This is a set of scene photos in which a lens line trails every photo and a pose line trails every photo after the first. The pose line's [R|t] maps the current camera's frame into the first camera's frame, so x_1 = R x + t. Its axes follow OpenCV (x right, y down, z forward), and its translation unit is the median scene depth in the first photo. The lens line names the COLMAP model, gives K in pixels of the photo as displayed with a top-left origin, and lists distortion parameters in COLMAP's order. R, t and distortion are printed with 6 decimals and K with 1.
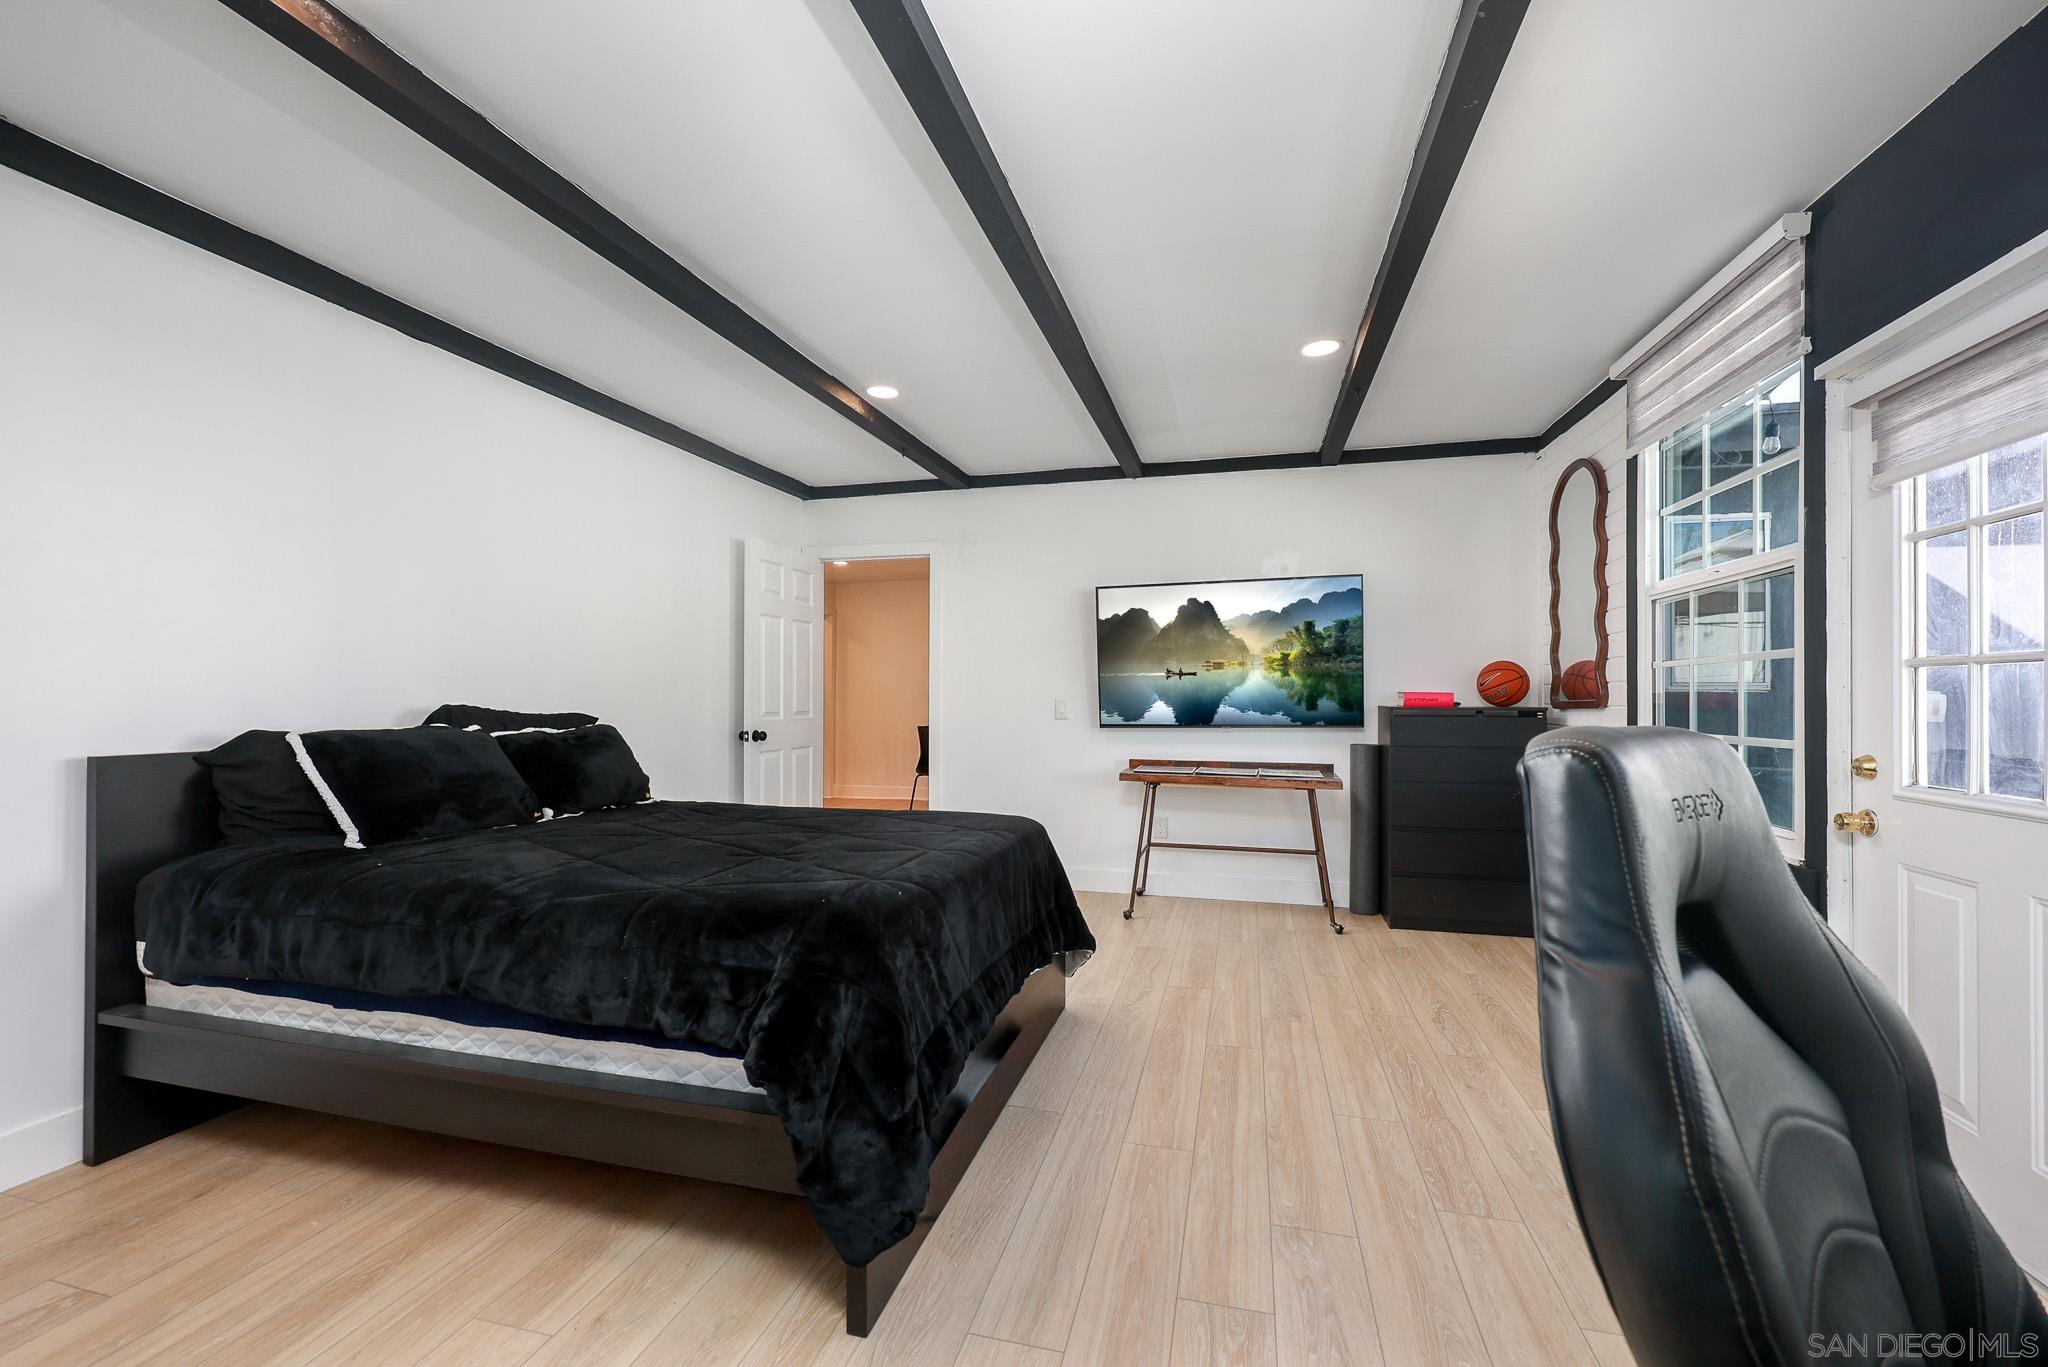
lens RADIAL K [[842.7, 0, 1027.9], [0, 842.7, 699.7], [0, 0, 1]] dist [-0.000336, 0.000063]
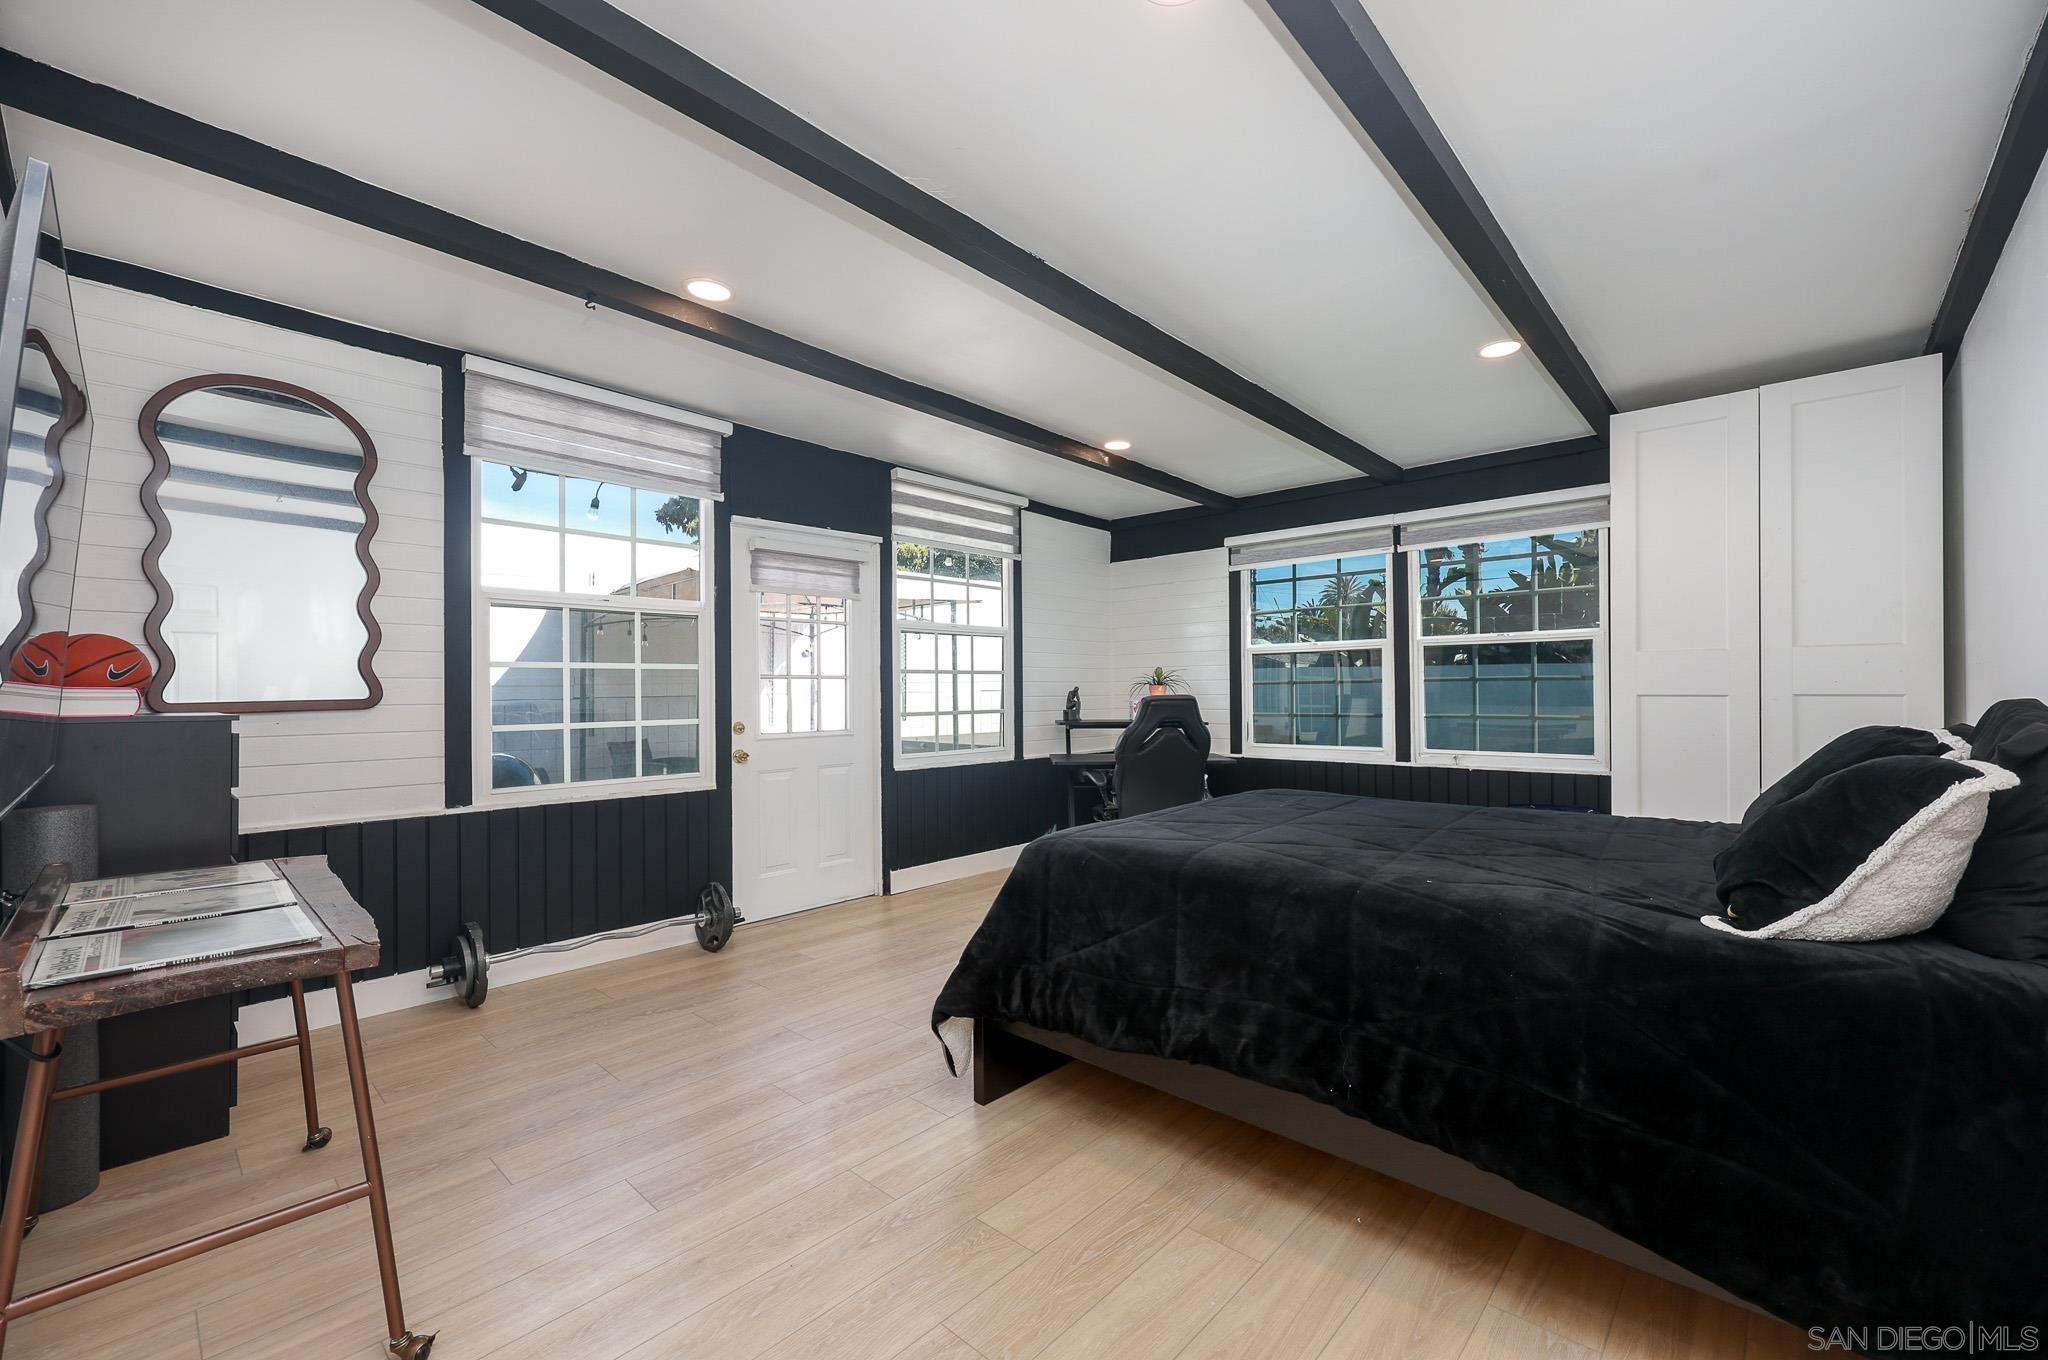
lens RADIAL K [[842.7, 0, 1027.9], [0, 842.7, 696.2], [0, 0, 1]] dist [-0.000336, 0.000063]
pose [[-0.885636, 0.005120, 0.464352, -0.351011], [0.008421, 0.999952, 0.005035, 0.000346], [-0.464304, 0.008370, -0.885636, 1.659011]]
